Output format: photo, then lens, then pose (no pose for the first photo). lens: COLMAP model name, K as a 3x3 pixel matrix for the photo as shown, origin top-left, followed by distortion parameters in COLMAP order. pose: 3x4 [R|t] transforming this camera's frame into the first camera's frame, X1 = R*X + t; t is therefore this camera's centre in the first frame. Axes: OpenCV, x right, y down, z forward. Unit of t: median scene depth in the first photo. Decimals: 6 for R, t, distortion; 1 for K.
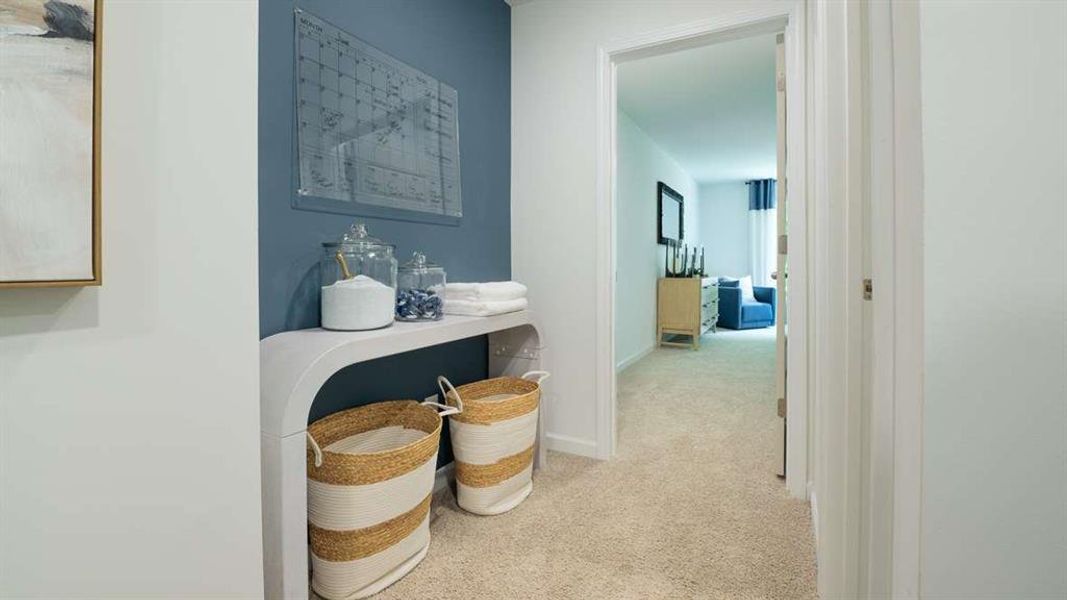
lens RADIAL K [[434.5, 0, 519.3], [0, 434.5, 302.2], [0, 0, 1]] dist [0.000163, -0.000049]
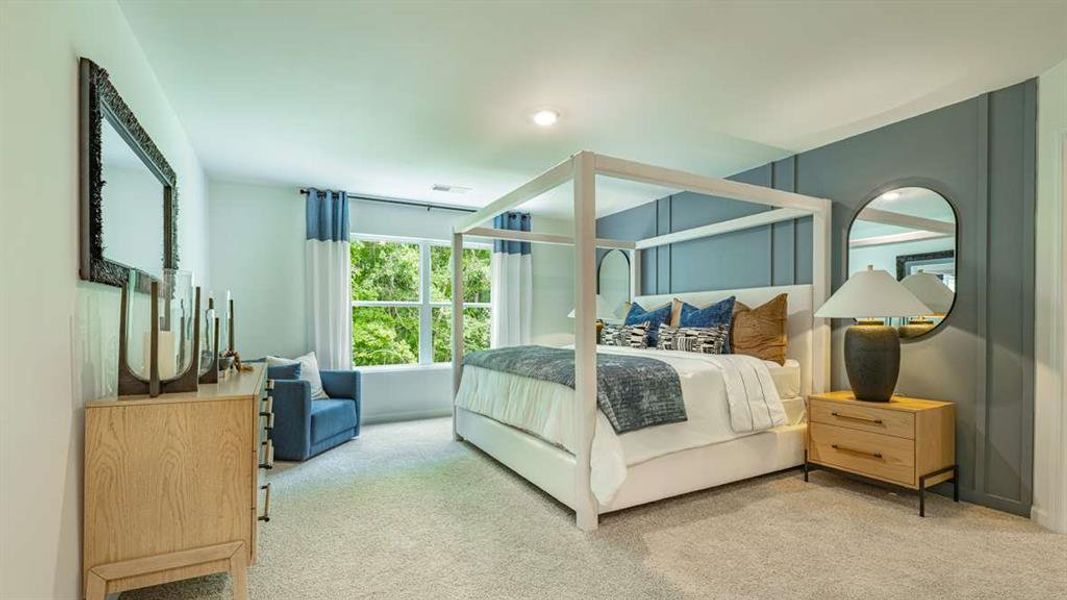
lens RADIAL K [[434.5, 0, 519.3], [0, 434.5, 302.2], [0, 0, 1]] dist [0.000163, -0.000049]
pose [[0.493484, 0.027461, 0.869321, 0.188758], [0.088744, 0.992695, -0.081735, -0.063647], [-0.865215, 0.117482, 0.487443, 0.543875]]
